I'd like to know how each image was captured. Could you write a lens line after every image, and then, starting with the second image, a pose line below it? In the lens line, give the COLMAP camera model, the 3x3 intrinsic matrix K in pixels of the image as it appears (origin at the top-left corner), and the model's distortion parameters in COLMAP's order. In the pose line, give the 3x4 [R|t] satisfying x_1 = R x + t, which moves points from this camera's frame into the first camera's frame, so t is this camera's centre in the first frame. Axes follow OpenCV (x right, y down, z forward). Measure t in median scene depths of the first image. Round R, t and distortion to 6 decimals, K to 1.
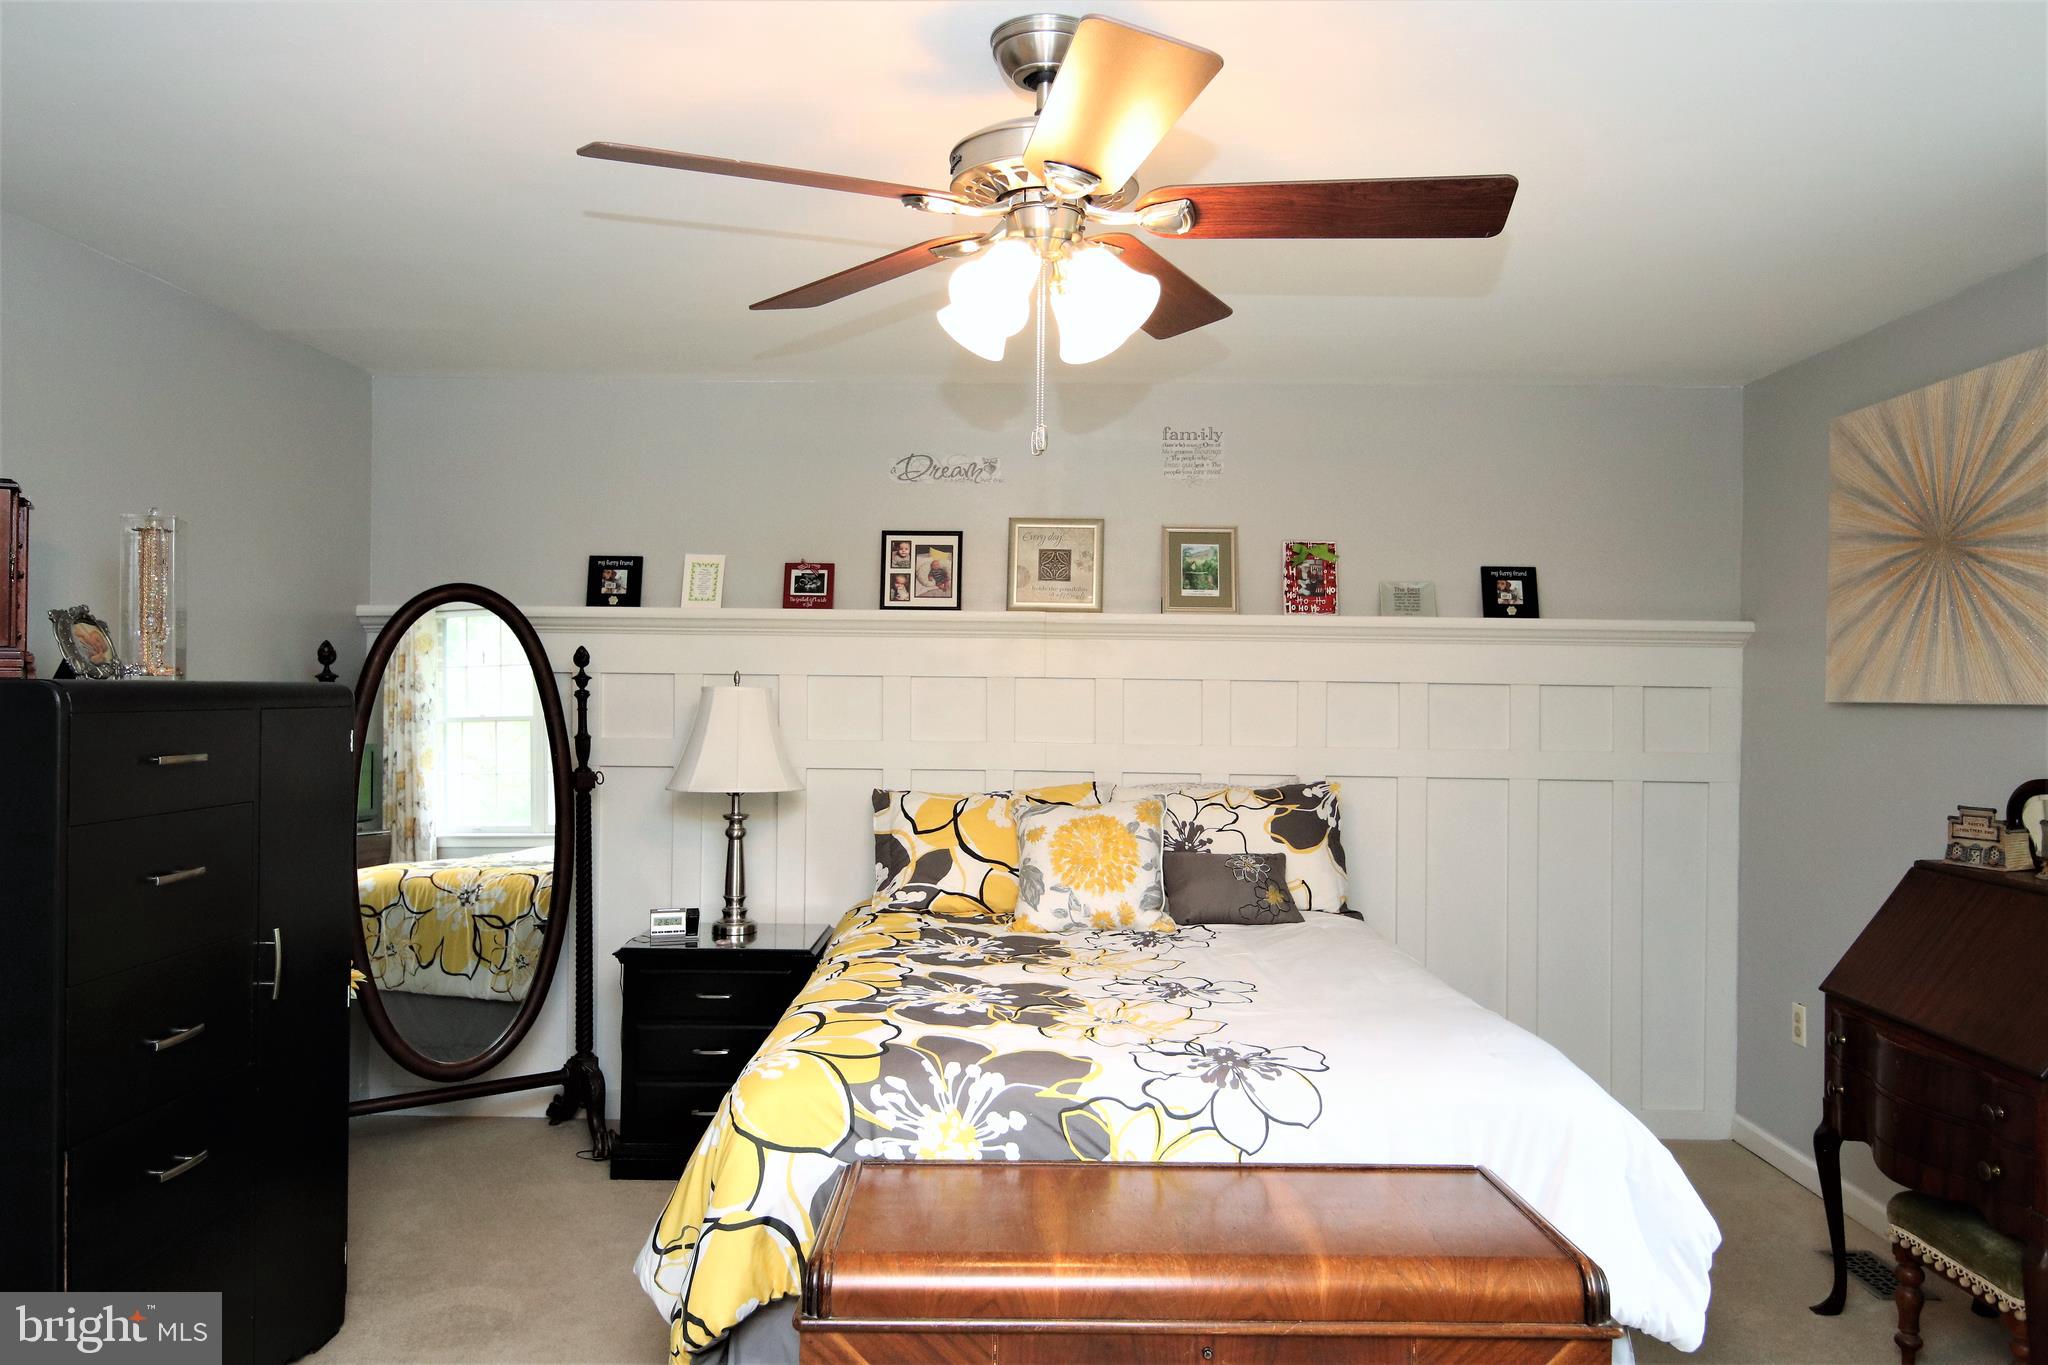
lens RADIAL K [[1434.6, 0, 1023.0], [0, 1434.6, 678.0], [0, 0, 1]] dist [0.021019, -0.013054]
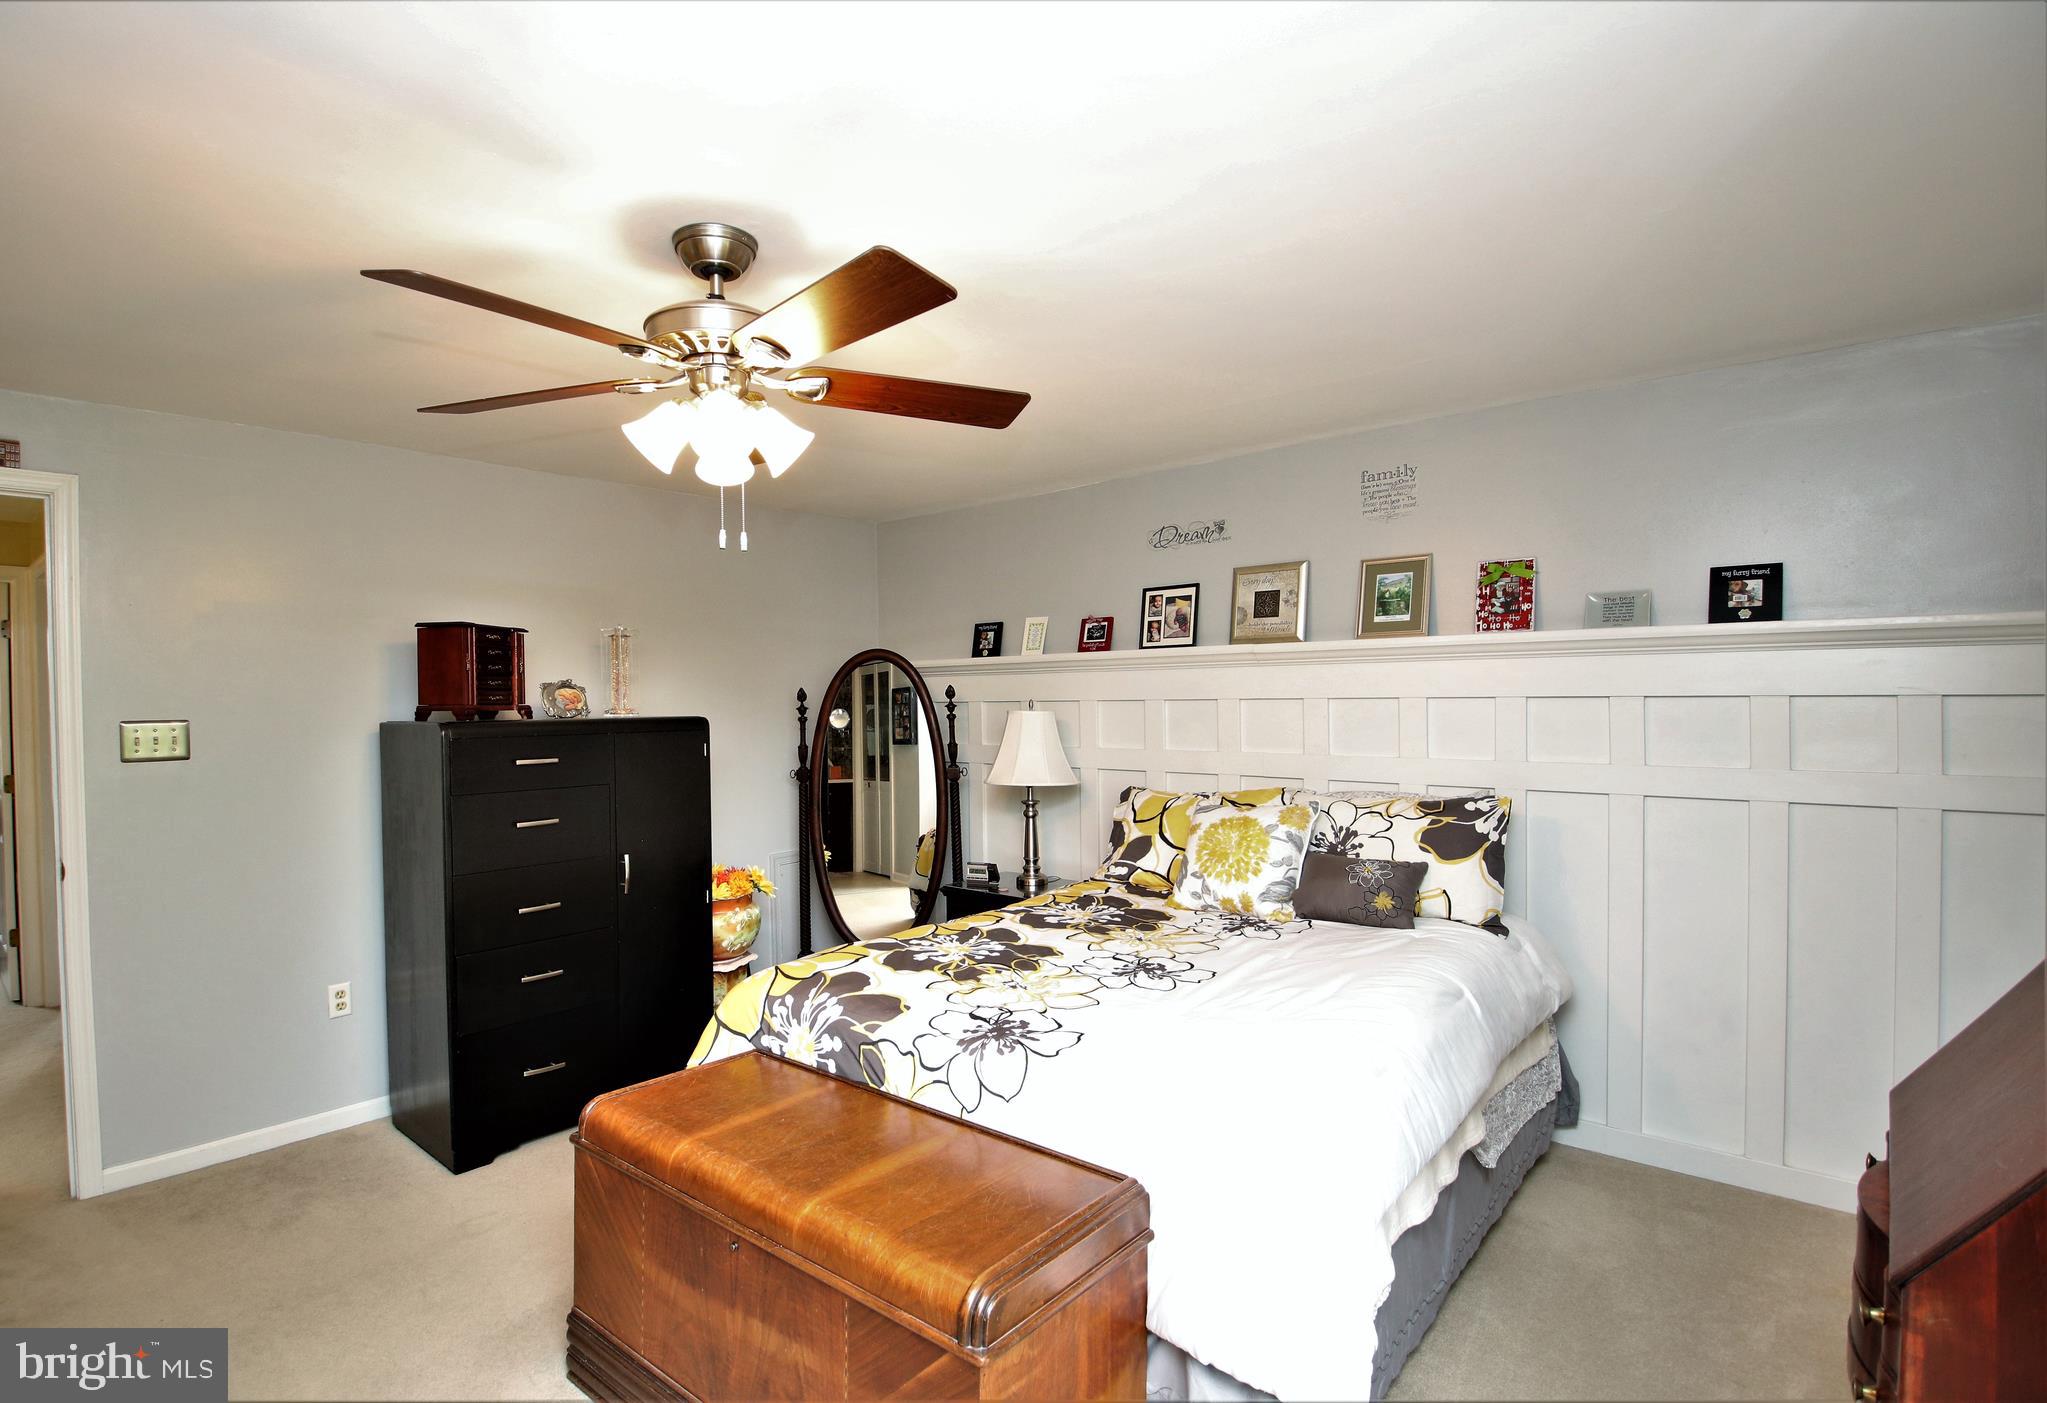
lens RADIAL K [[1012.7, 0, 1022.7], [0, 1012.7, 714.5], [0, 0, 1]] dist [0.016219, -0.001375]
pose [[0.750620, -0.008340, -0.660682, 0.451758], [0.025524, 0.999540, 0.016381, -0.006510], [0.660241, -0.029159, 0.750487, 0.246337]]
